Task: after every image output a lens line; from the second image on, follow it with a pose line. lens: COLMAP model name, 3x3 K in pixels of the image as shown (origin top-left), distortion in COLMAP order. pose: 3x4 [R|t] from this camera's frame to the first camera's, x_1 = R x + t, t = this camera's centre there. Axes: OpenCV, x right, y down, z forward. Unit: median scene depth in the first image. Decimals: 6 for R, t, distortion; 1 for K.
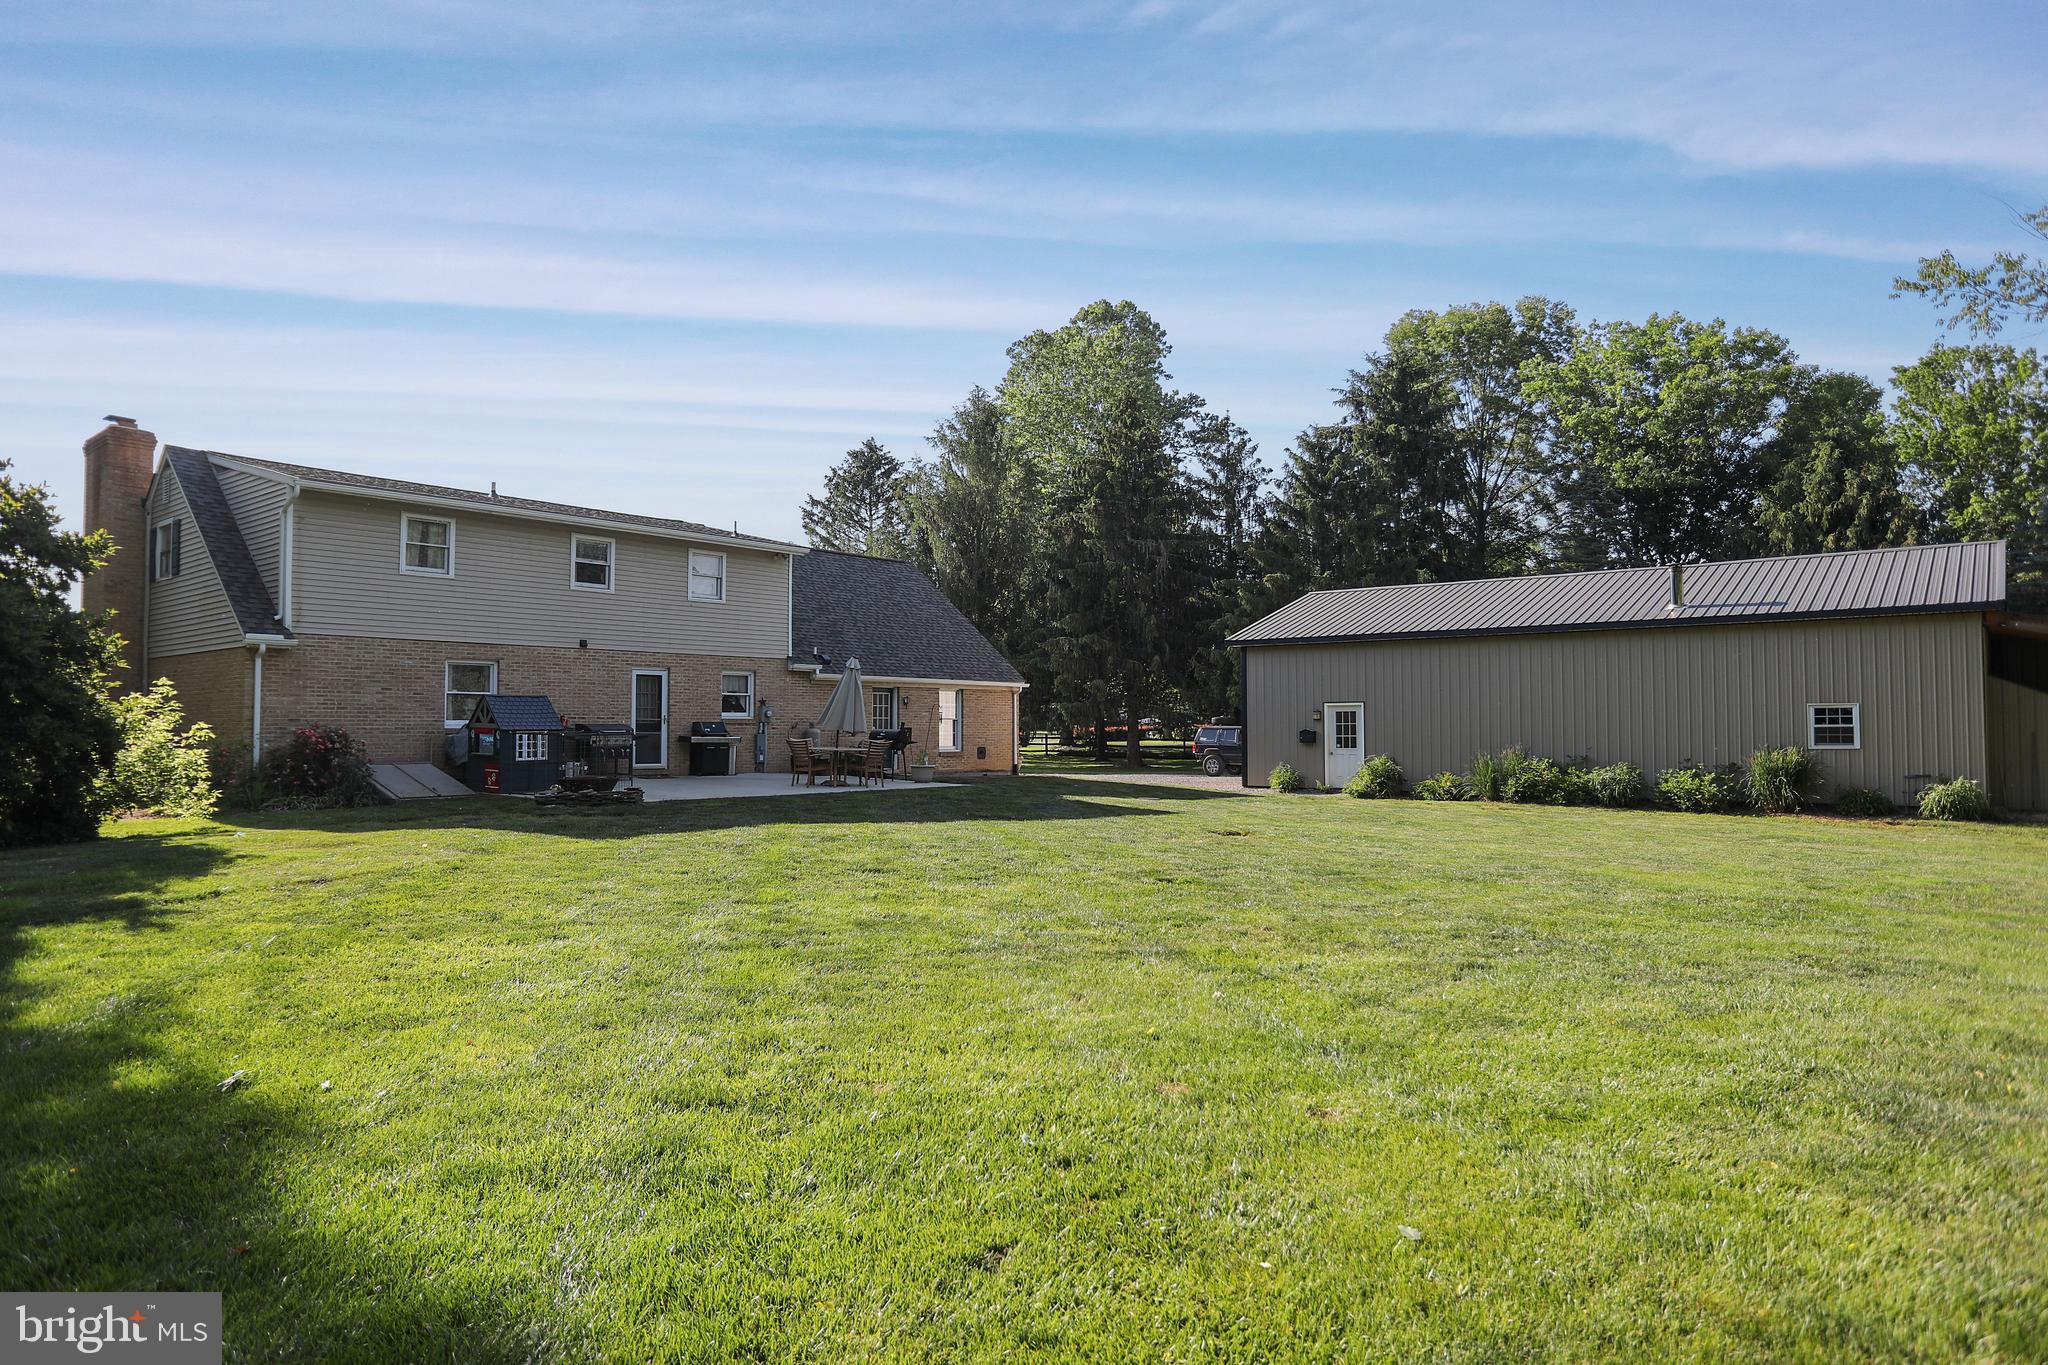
lens RADIAL K [[1277.1, 0, 1076.9], [0, 1277.1, 675.2], [0, 0, 1]] dist [-0.021857, 0.000523]
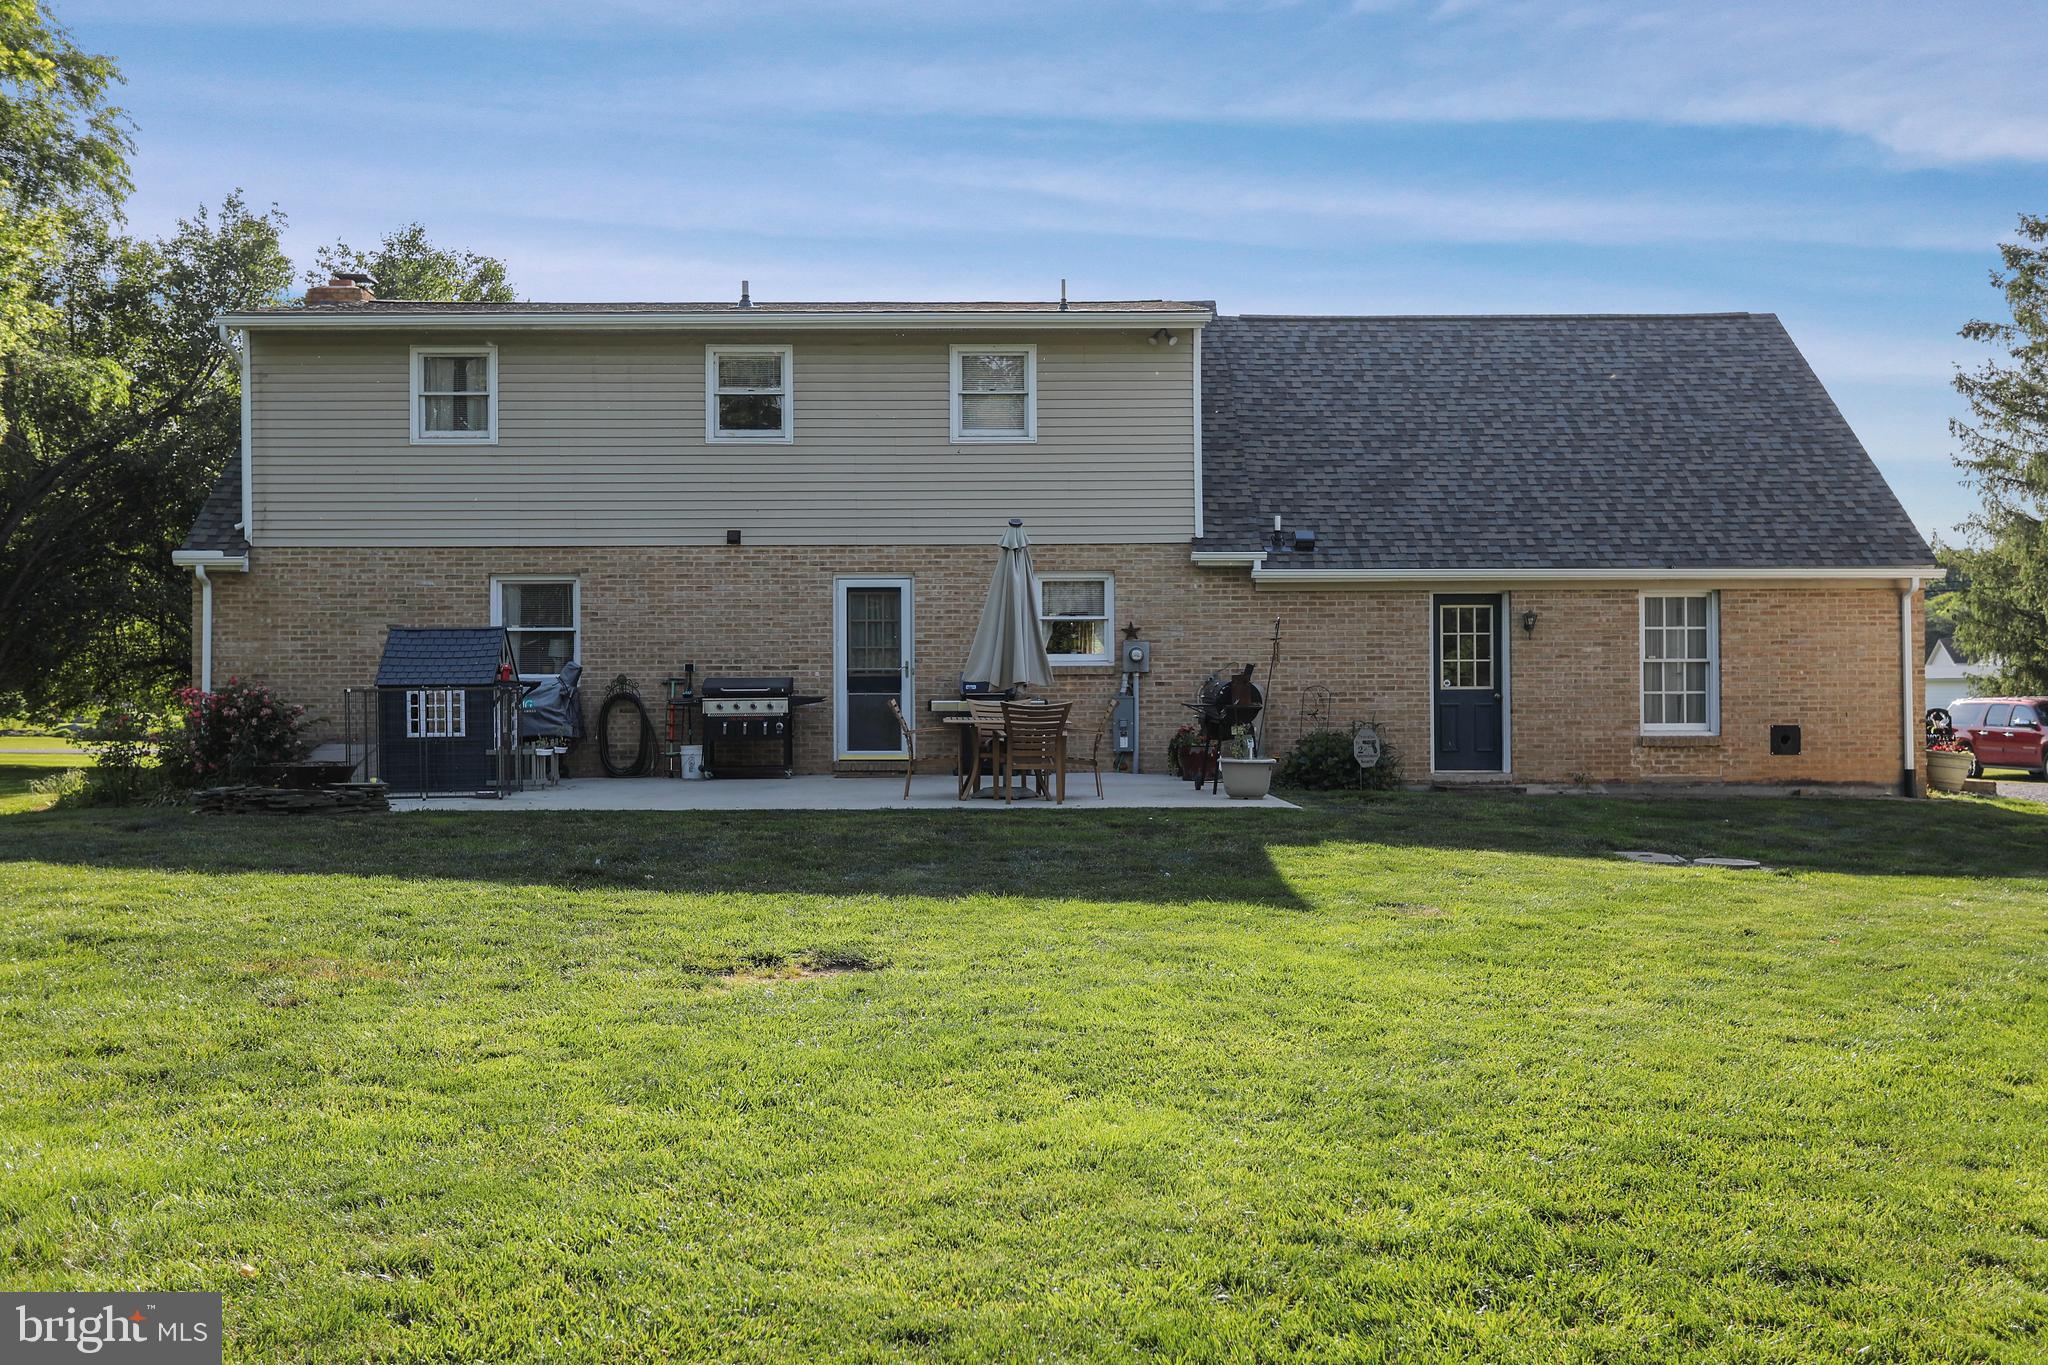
lens RADIAL K [[2032.2, 0, 1033.3], [0, 2032.2, 688.5], [0, 0, 1]] dist [0.045483, 0.000000]
pose [[0.624209, -0.014371, -0.781125, 0.379861], [0.037182, 0.999244, 0.011329, 0.035094], [0.780372, -0.036116, 0.624272, 0.501756]]
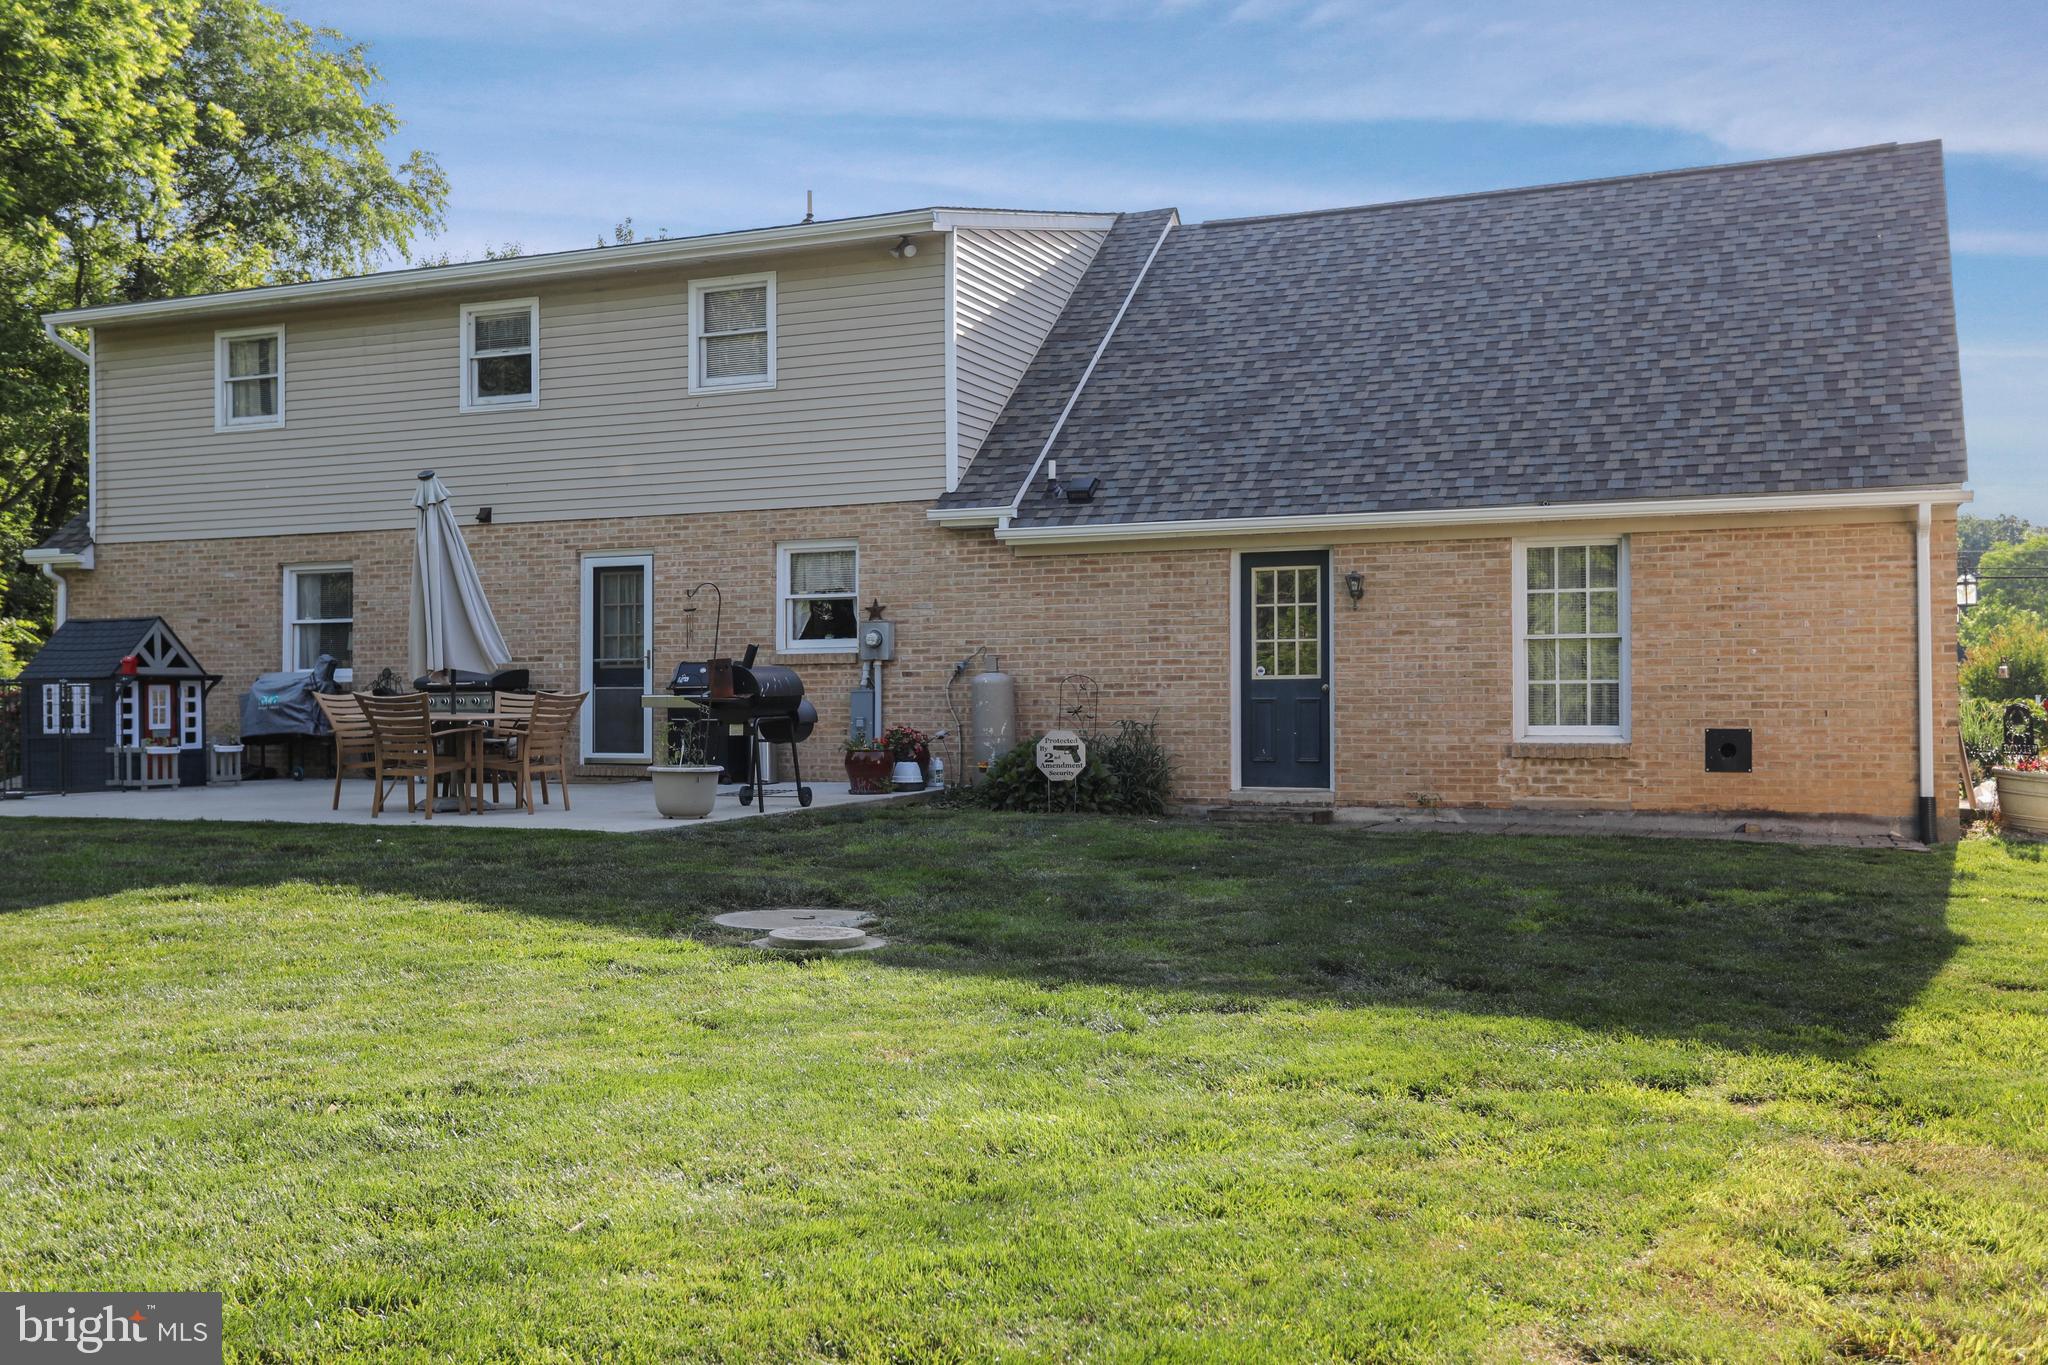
lens RADIAL K [[1969.8, 0, 1024.4], [0, 1969.8, 681.1], [0, 0, 1]] dist [0.039819, 0.000000]
pose [[0.237045, -0.023079, -0.971224, 0.408412], [0.040680, 0.999077, -0.013812, 0.058084], [0.970647, -0.036235, 0.237765, 0.956845]]
